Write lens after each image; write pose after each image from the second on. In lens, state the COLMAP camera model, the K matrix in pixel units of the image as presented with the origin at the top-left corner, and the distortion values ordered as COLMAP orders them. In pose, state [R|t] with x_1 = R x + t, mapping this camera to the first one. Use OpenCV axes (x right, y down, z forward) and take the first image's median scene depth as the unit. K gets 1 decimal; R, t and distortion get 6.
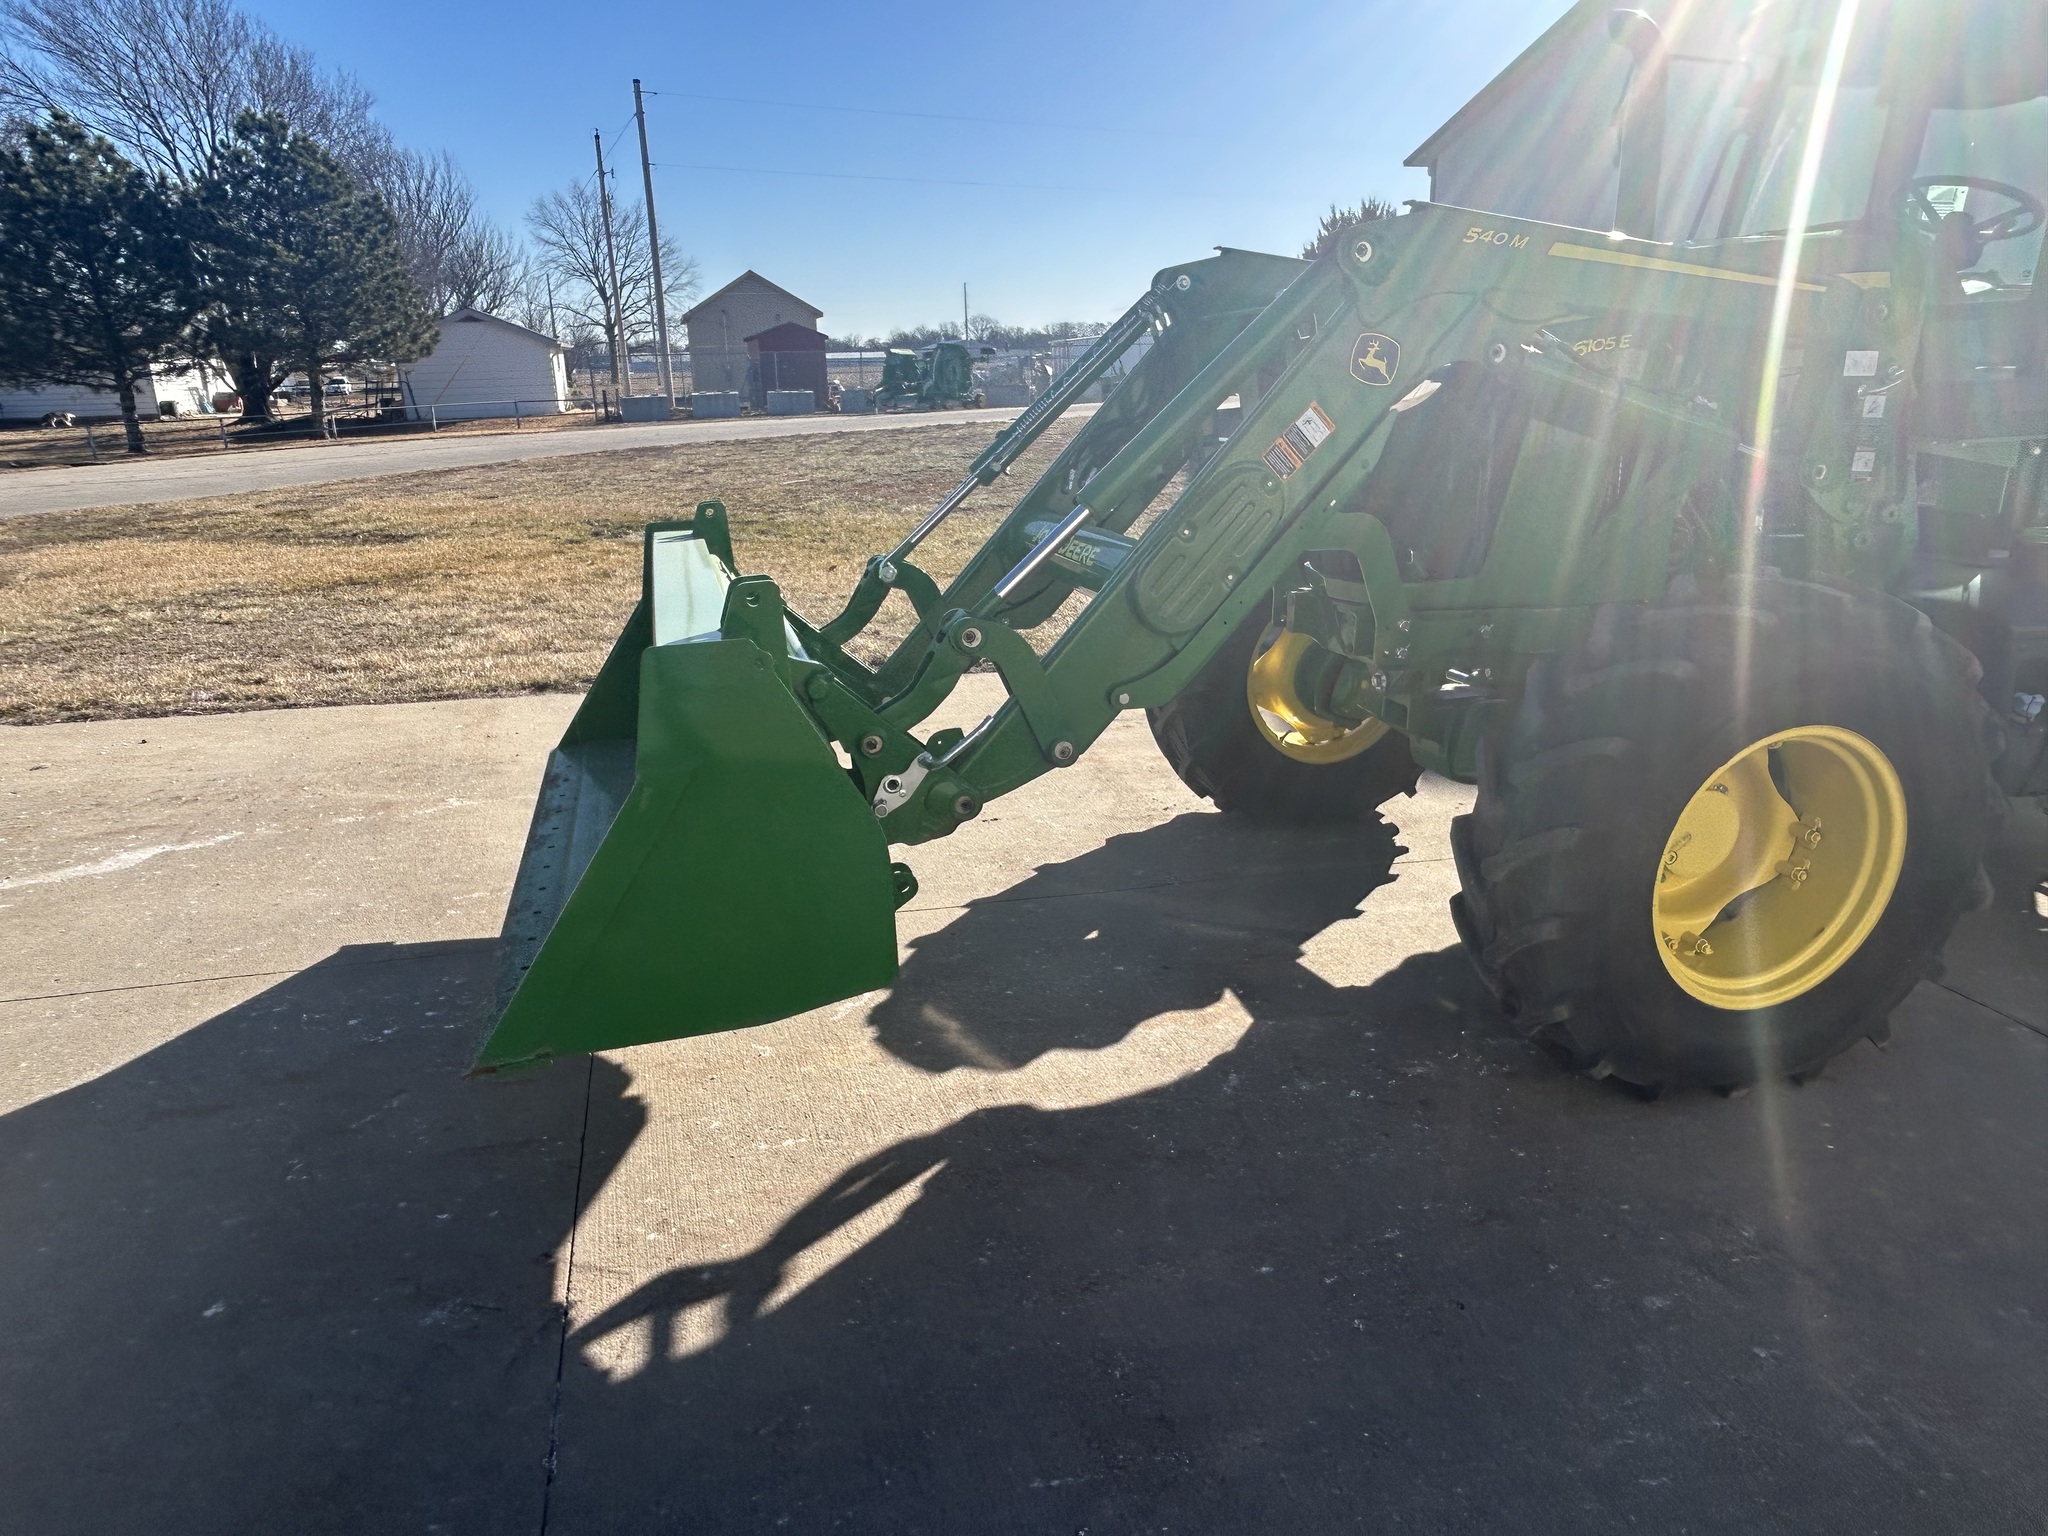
lens RADIAL K [[1298.8, 0, 1033.3], [0, 1298.8, 775.5], [0, 0, 1]] dist [-0.007366, 0.002149]
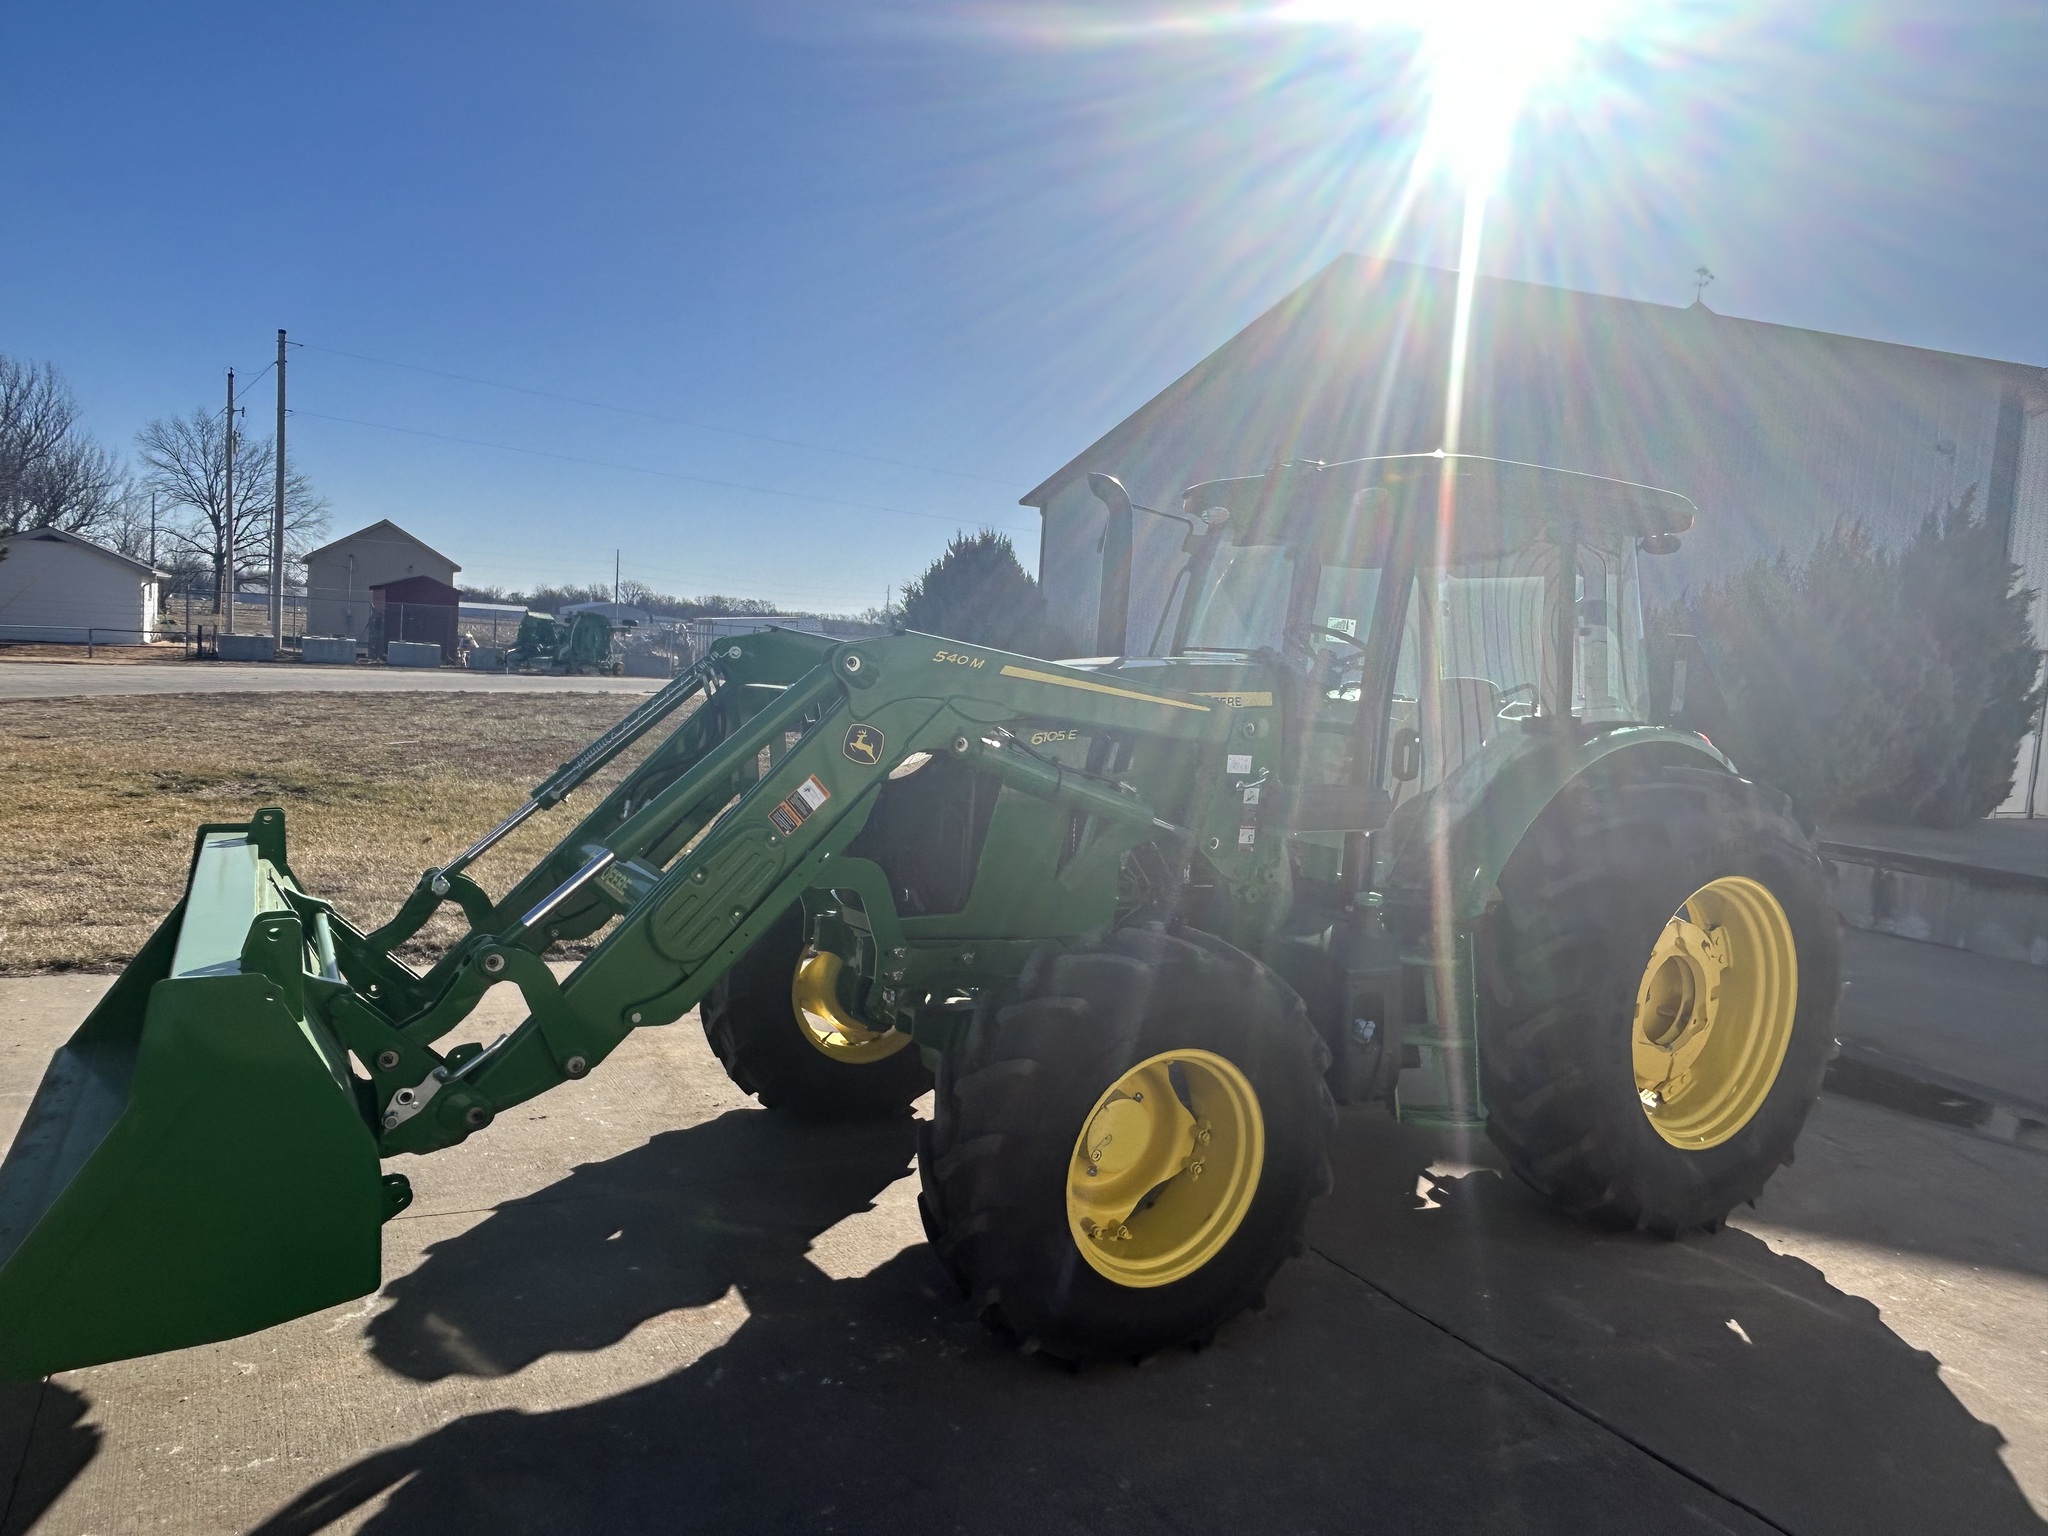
lens RADIAL K [[1298.8, 0, 1014.9], [0, 1298.8, 751.0], [0, 0, 1]] dist [-0.007366, 0.002149]
pose [[0.965189, 0.065123, 0.253316, 0.077457], [-0.006545, 0.974217, -0.225518, -0.028970], [-0.261471, 0.216010, 0.940730, -0.187474]]
